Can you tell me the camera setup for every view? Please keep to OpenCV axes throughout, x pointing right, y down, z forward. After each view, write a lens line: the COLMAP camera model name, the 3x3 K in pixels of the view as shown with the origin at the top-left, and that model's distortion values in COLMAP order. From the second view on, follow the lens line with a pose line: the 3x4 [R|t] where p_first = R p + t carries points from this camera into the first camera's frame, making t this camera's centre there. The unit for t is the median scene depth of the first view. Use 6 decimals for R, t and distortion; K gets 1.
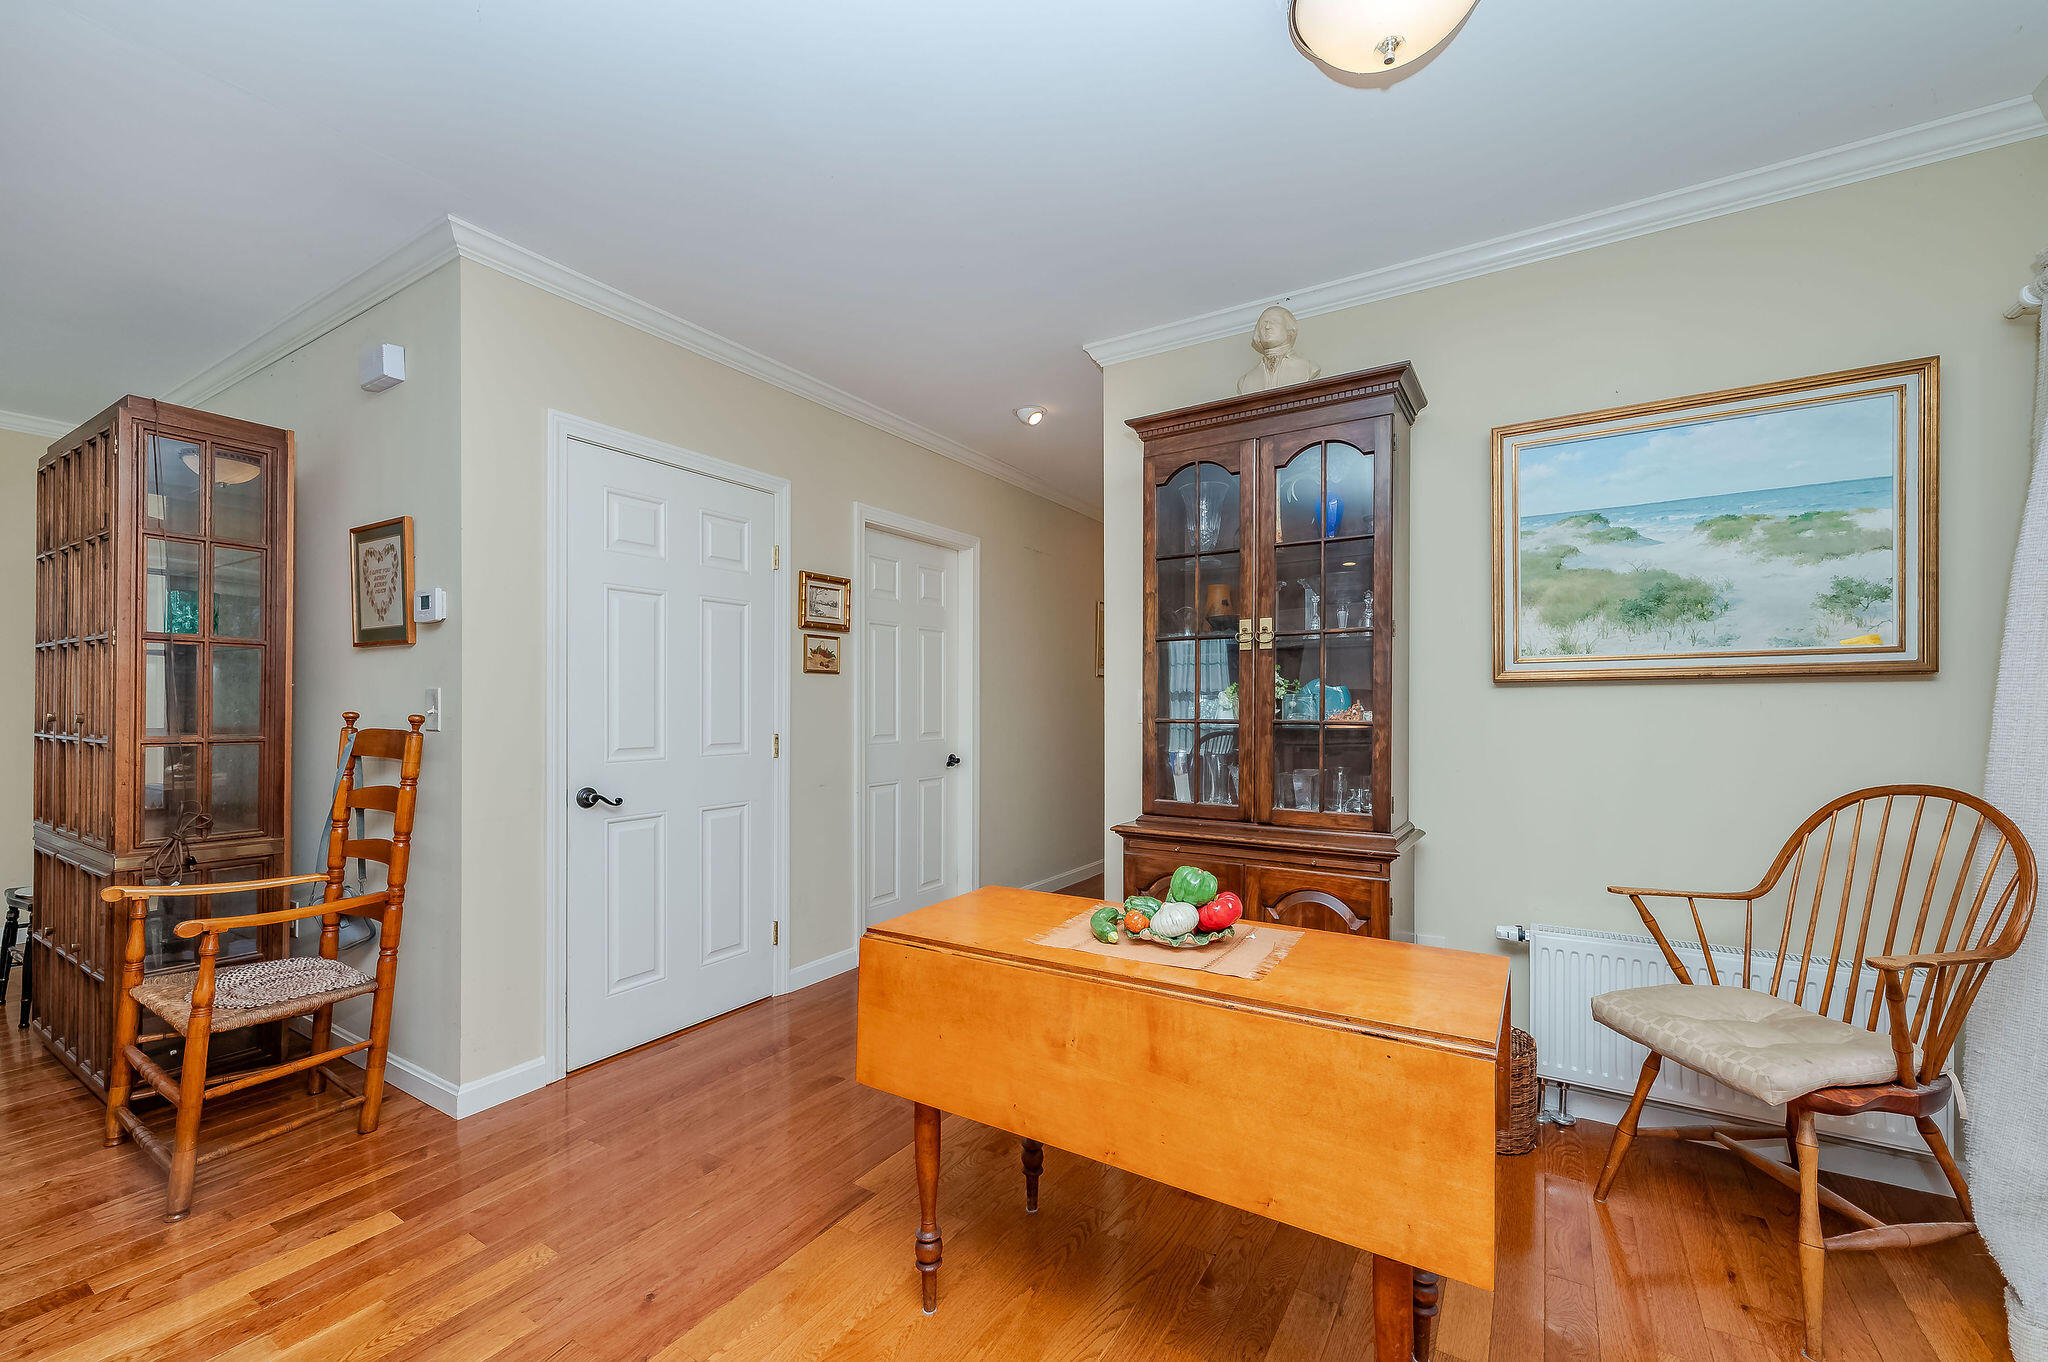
lens RADIAL K [[822.1, 0, 1003.6], [0, 822.1, 701.0], [0, 0, 1]] dist [-0.001805, 0.000757]
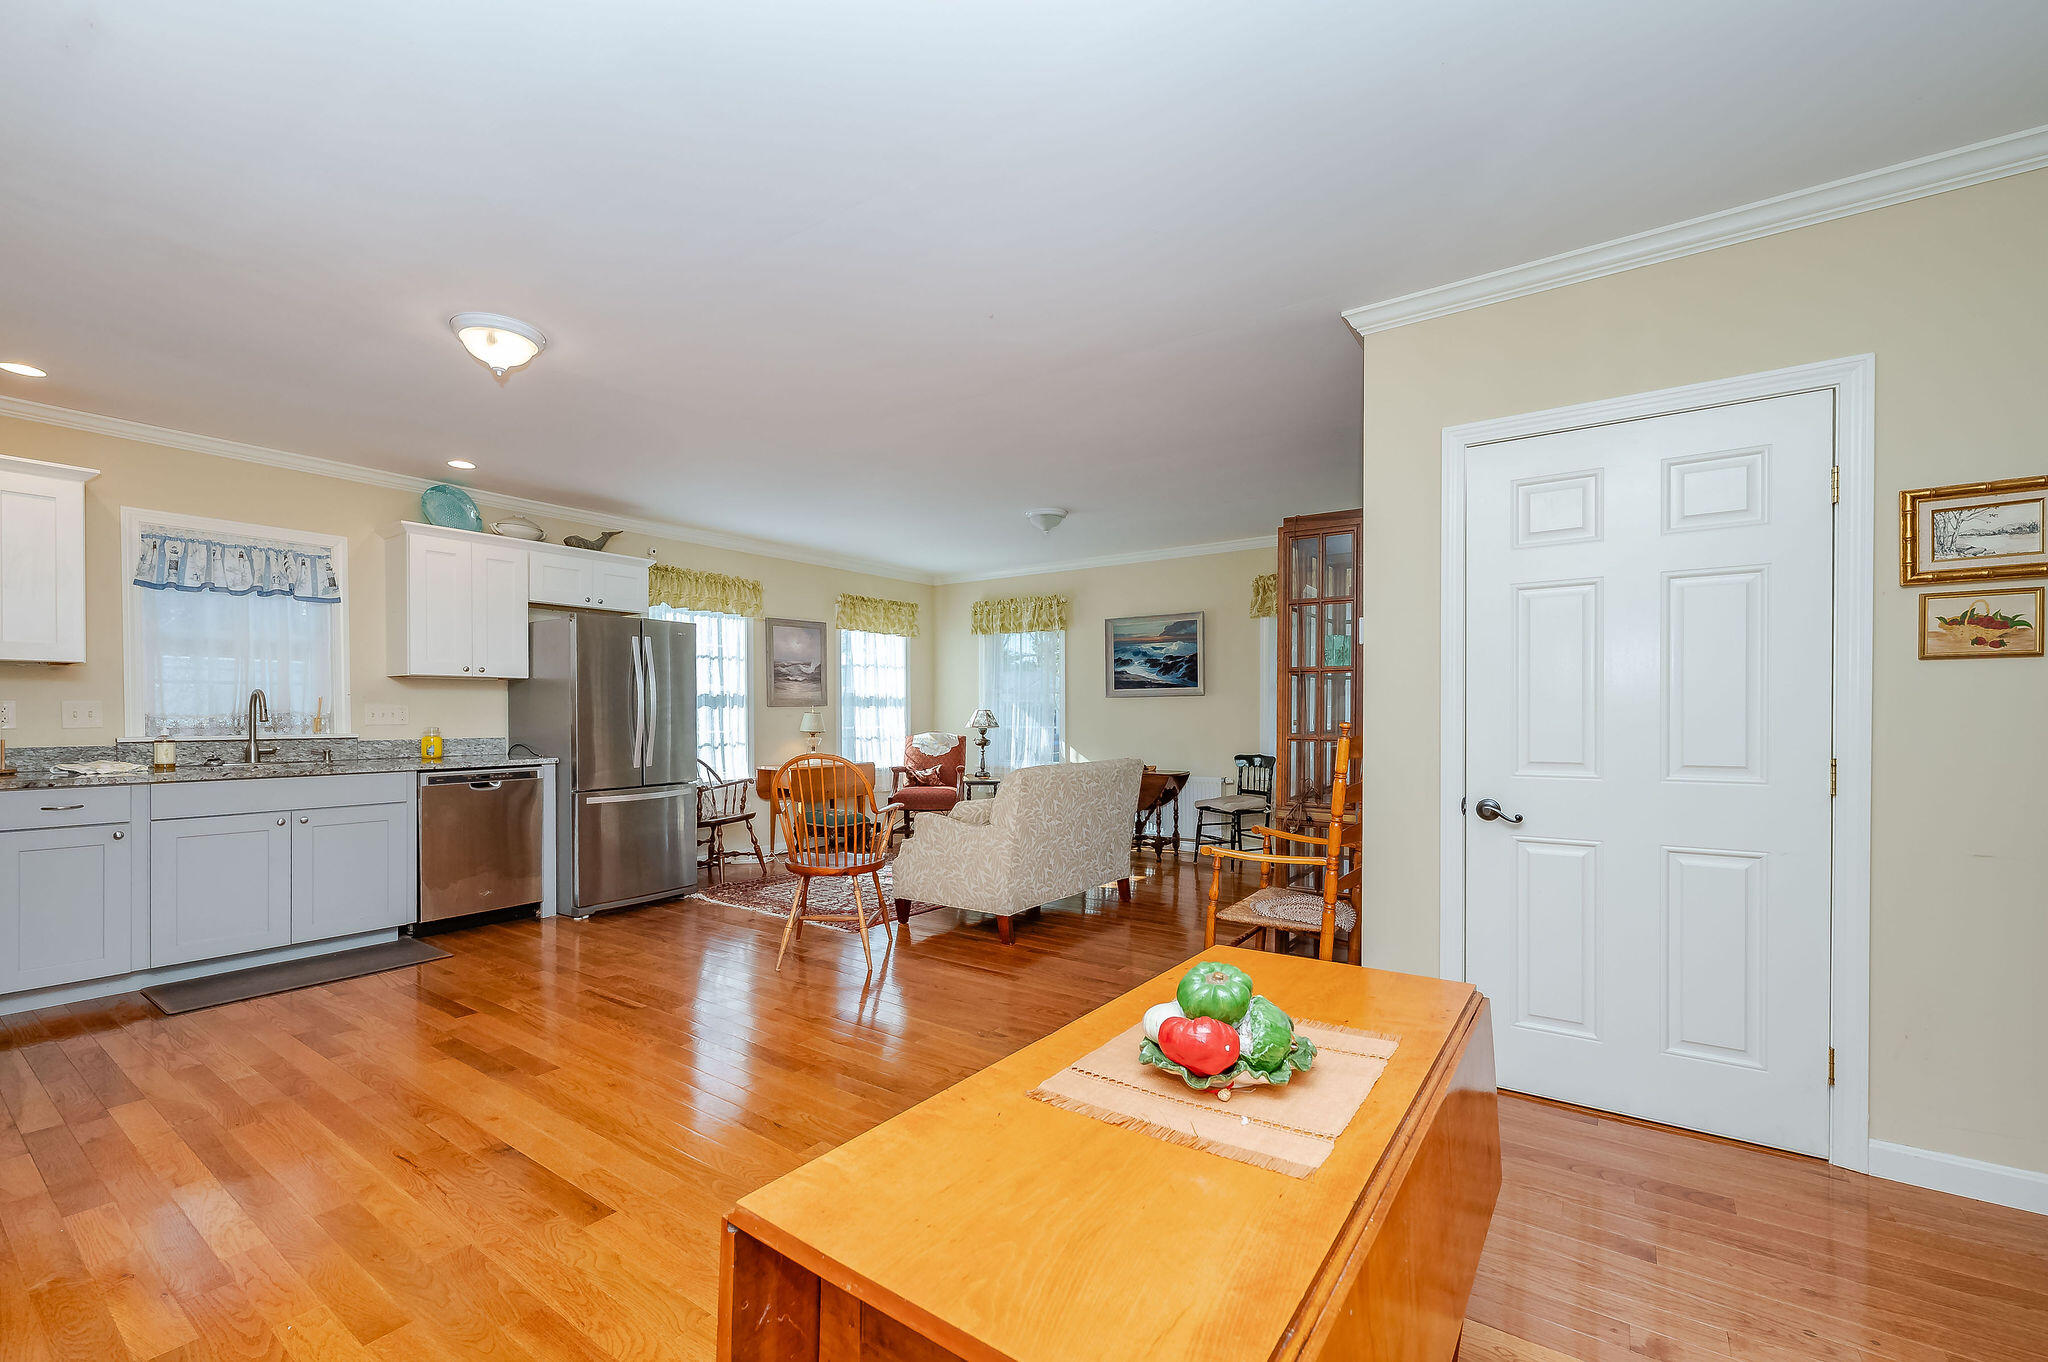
lens RADIAL K [[822.1, 0, 1012.1], [0, 822.1, 716.0], [0, 0, 1]] dist [-0.001805, 0.000757]
pose [[-0.022685, 0.002010, -0.999741, 0.536115], [0.008371, 0.999963, 0.001821, 0.000036], [0.999708, -0.008328, -0.022701, 0.518469]]
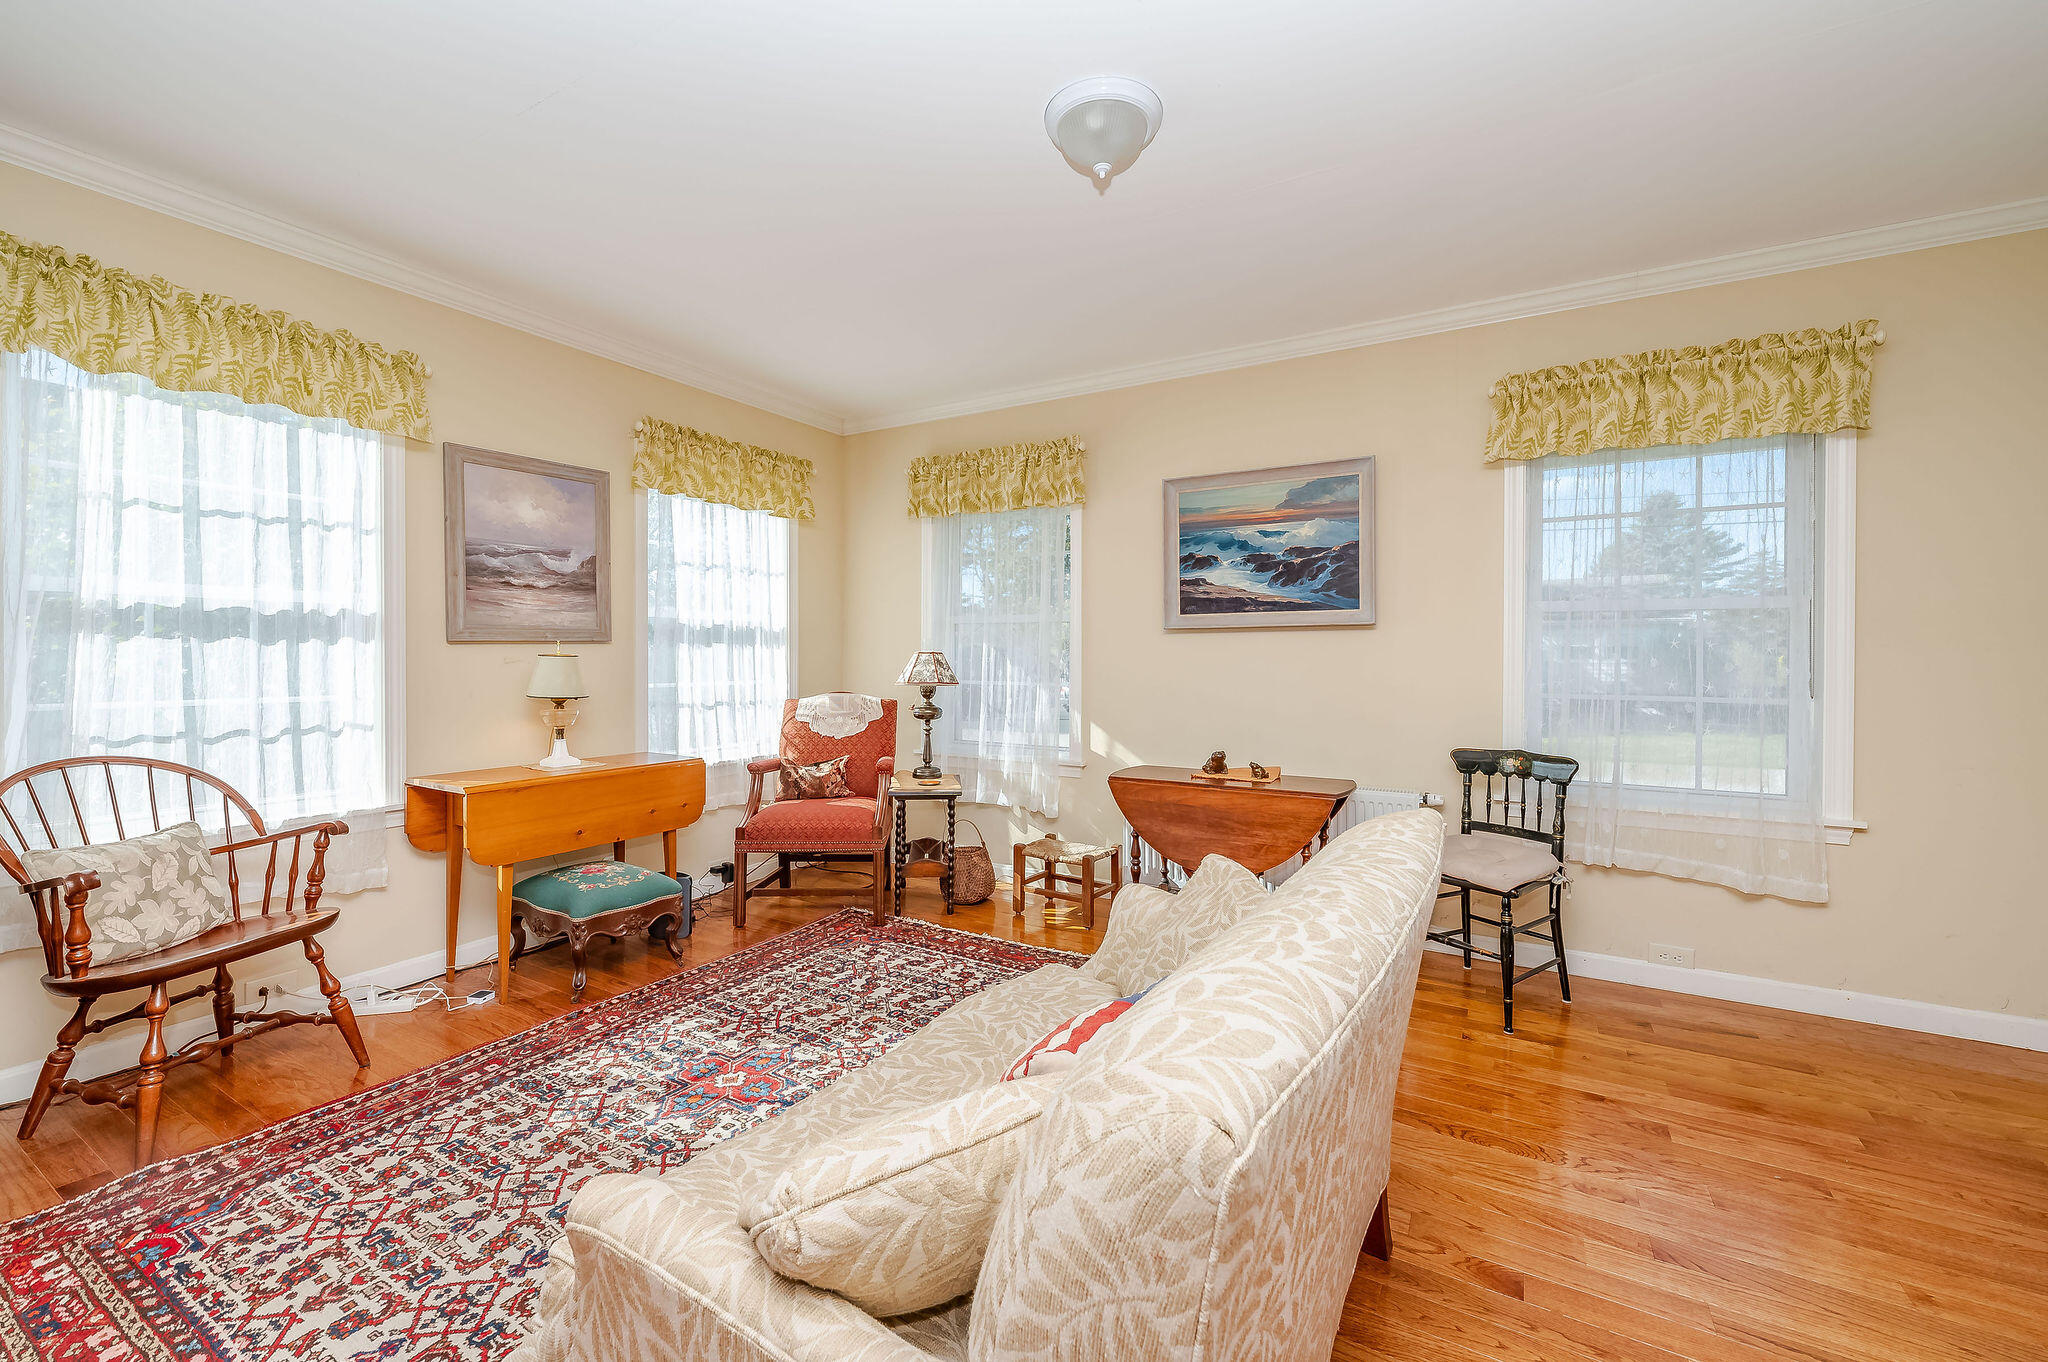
lens RADIAL K [[822.1, 0, 1009.0], [0, 822.1, 657.3], [0, 0, 1]] dist [-0.001805, 0.000757]
pose [[0.041495, -0.001352, -0.999138, -0.978432], [0.002891, 0.999995, -0.001233, -0.005578], [0.999135, -0.002838, 0.041499, 0.427342]]
